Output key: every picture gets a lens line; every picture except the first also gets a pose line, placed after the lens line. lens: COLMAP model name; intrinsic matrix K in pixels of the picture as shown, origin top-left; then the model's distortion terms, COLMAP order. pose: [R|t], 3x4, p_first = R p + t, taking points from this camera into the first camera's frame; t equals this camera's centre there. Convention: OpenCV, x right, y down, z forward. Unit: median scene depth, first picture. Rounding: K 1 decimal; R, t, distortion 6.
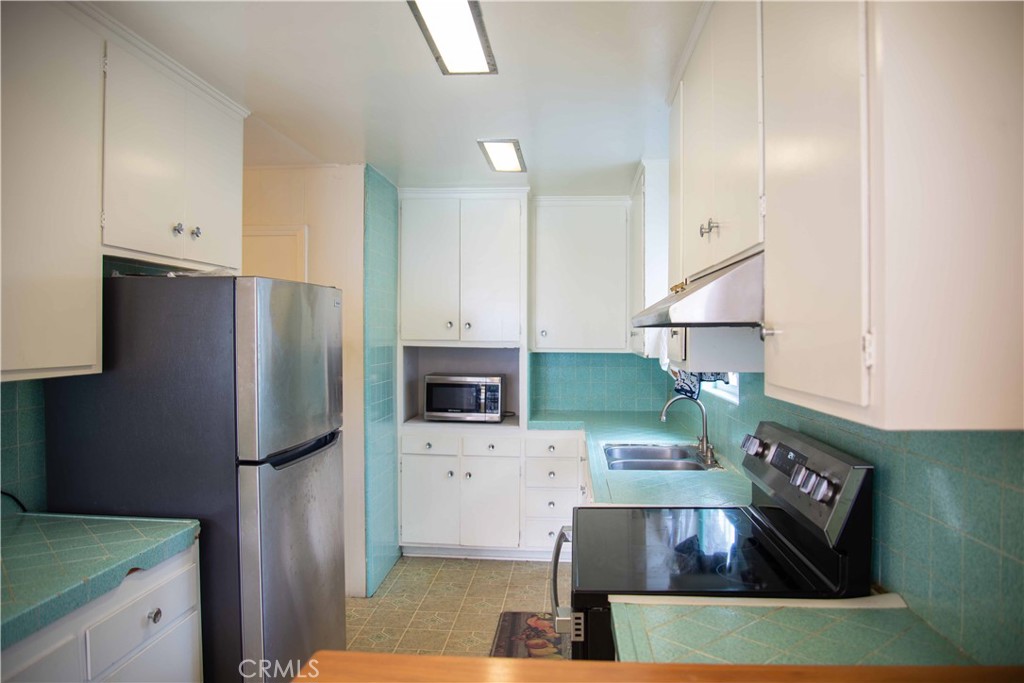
lens RADIAL K [[717.8, 0, 511.9], [0, 717.8, 339.2], [0, 0, 1]] dist [-0.043820, 0.011345]
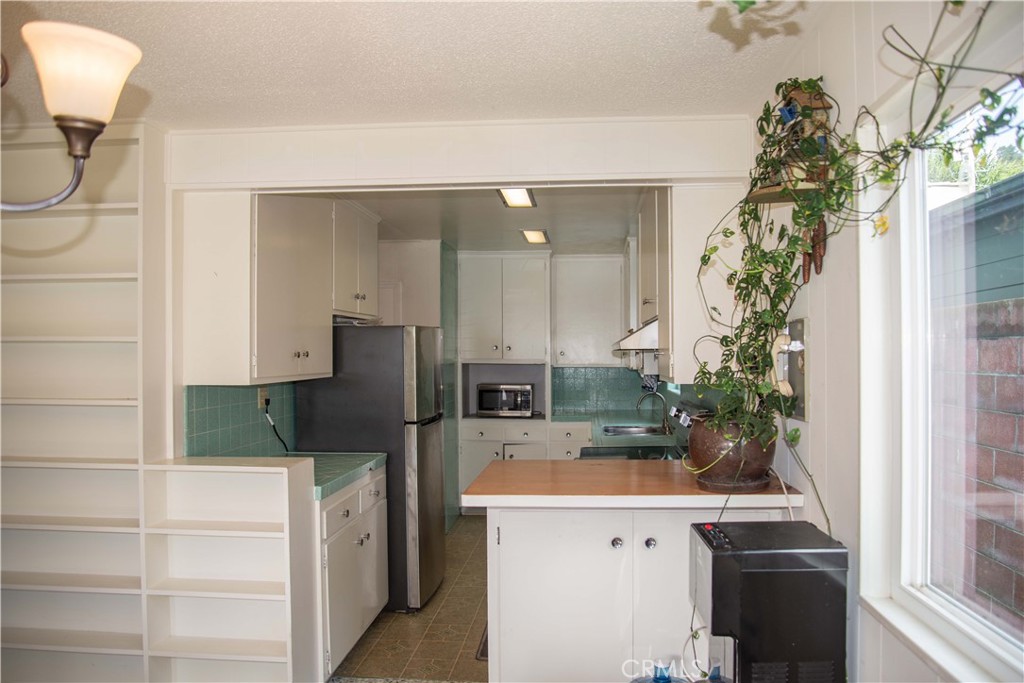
lens RADIAL K [[717.8, 0, 514.7], [0, 717.8, 346.1], [0, 0, 1]] dist [-0.043820, 0.011345]
pose [[0.999790, -0.008322, -0.018747, -0.024905], [0.008014, 0.999833, -0.016419, 0.000517], [0.018880, 0.016265, 0.999689, -0.434357]]
